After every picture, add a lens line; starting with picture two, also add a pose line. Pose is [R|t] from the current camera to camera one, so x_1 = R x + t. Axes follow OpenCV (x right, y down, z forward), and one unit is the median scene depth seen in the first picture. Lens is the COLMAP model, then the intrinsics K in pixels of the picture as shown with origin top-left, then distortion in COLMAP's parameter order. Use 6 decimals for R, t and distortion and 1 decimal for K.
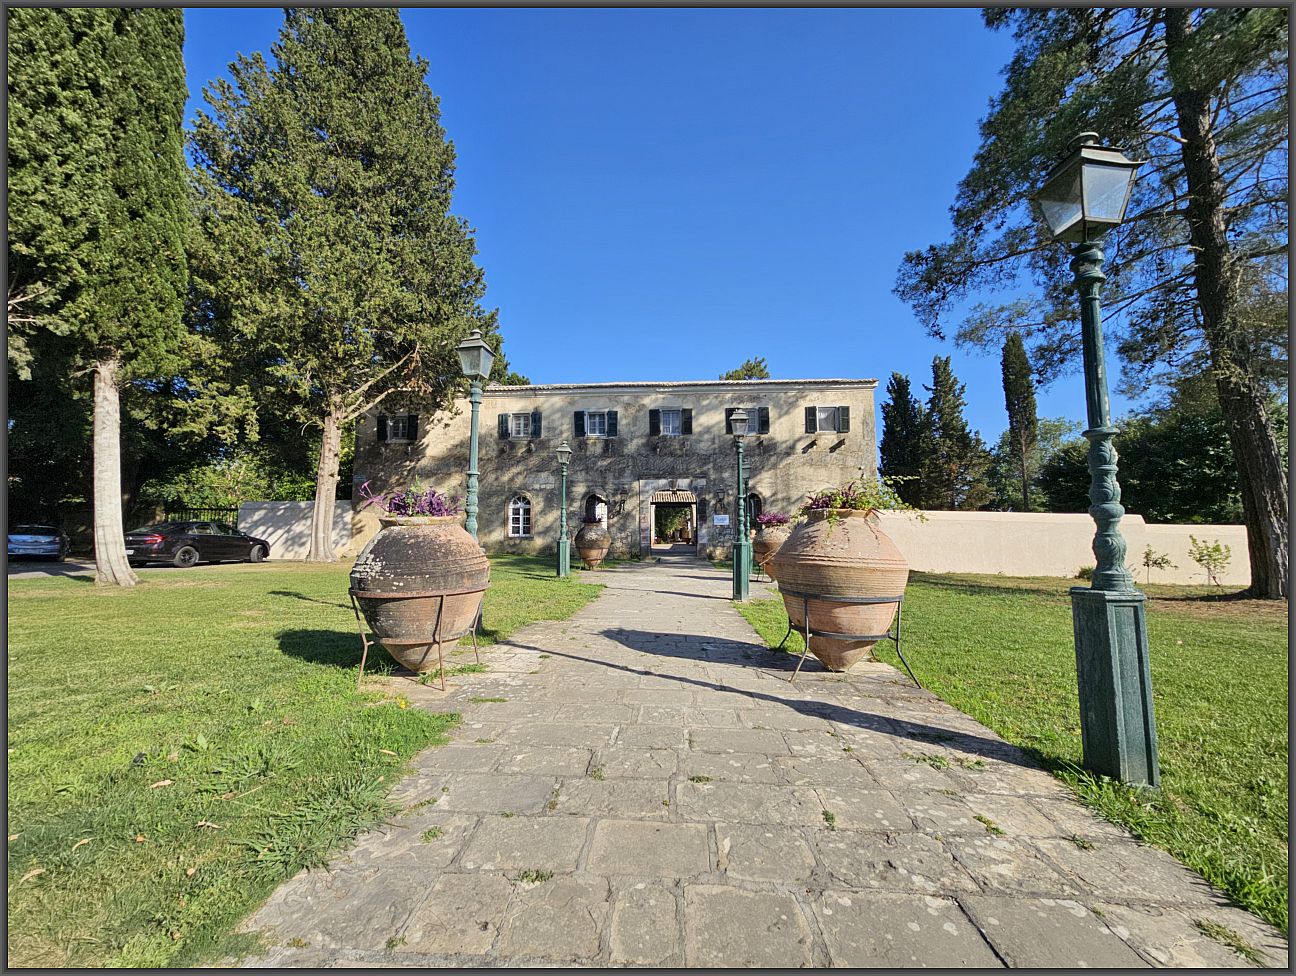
lens RADIAL K [[525.6, 0, 645.7], [0, 525.6, 485.5], [0, 0, 1]] dist [-0.003069, 0.000110]
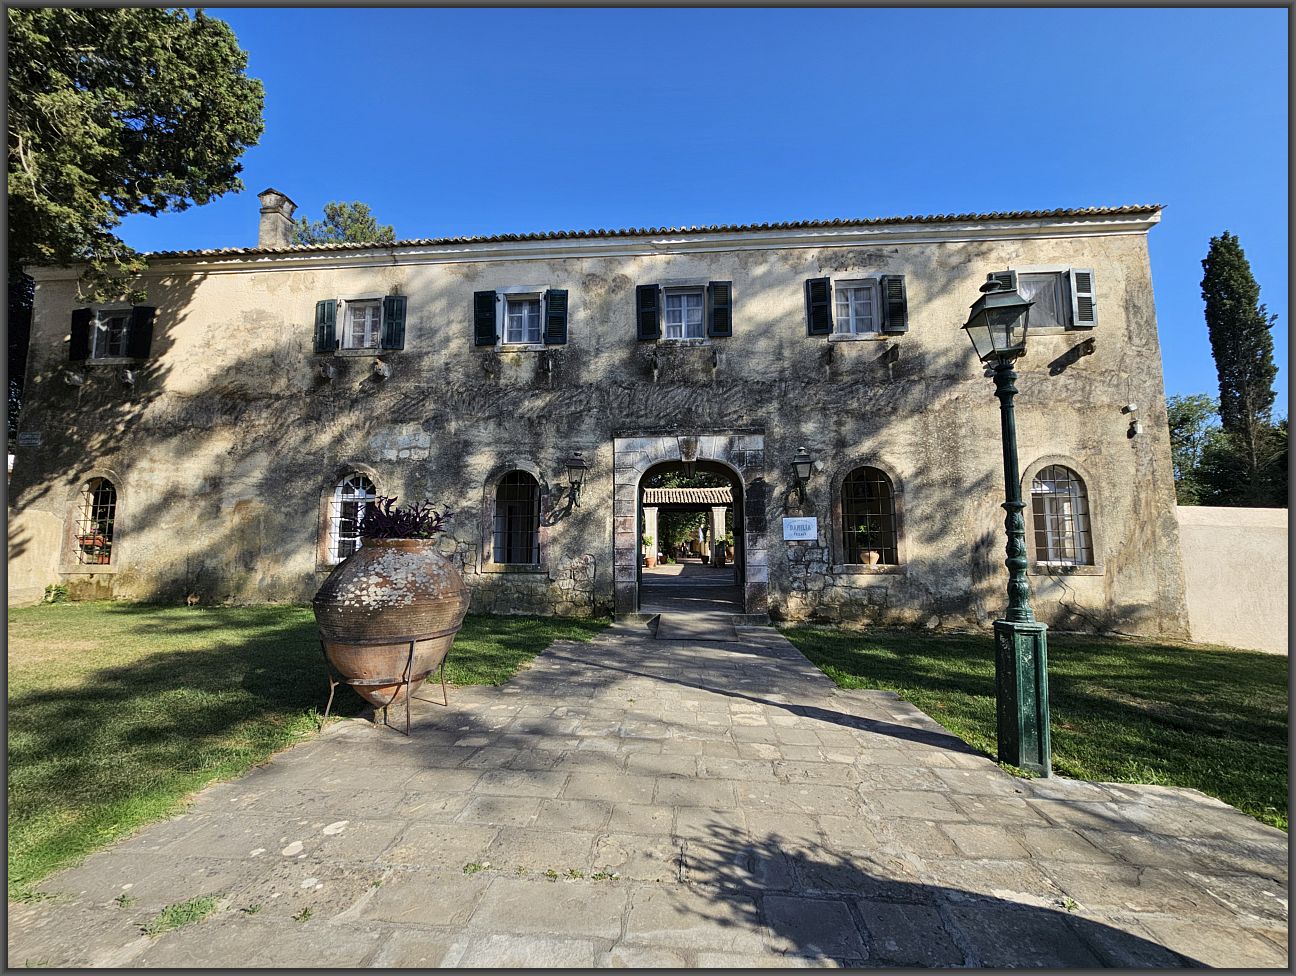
lens RADIAL K [[525.6, 0, 645.7], [0, 525.6, 485.5], [0, 0, 1]] dist [-0.003069, 0.000110]
pose [[0.999865, 0.002004, -0.016279, 0.022613], [-0.002317, 0.999813, -0.019202, 0.037036], [0.016238, 0.019237, 0.999683, 0.549833]]
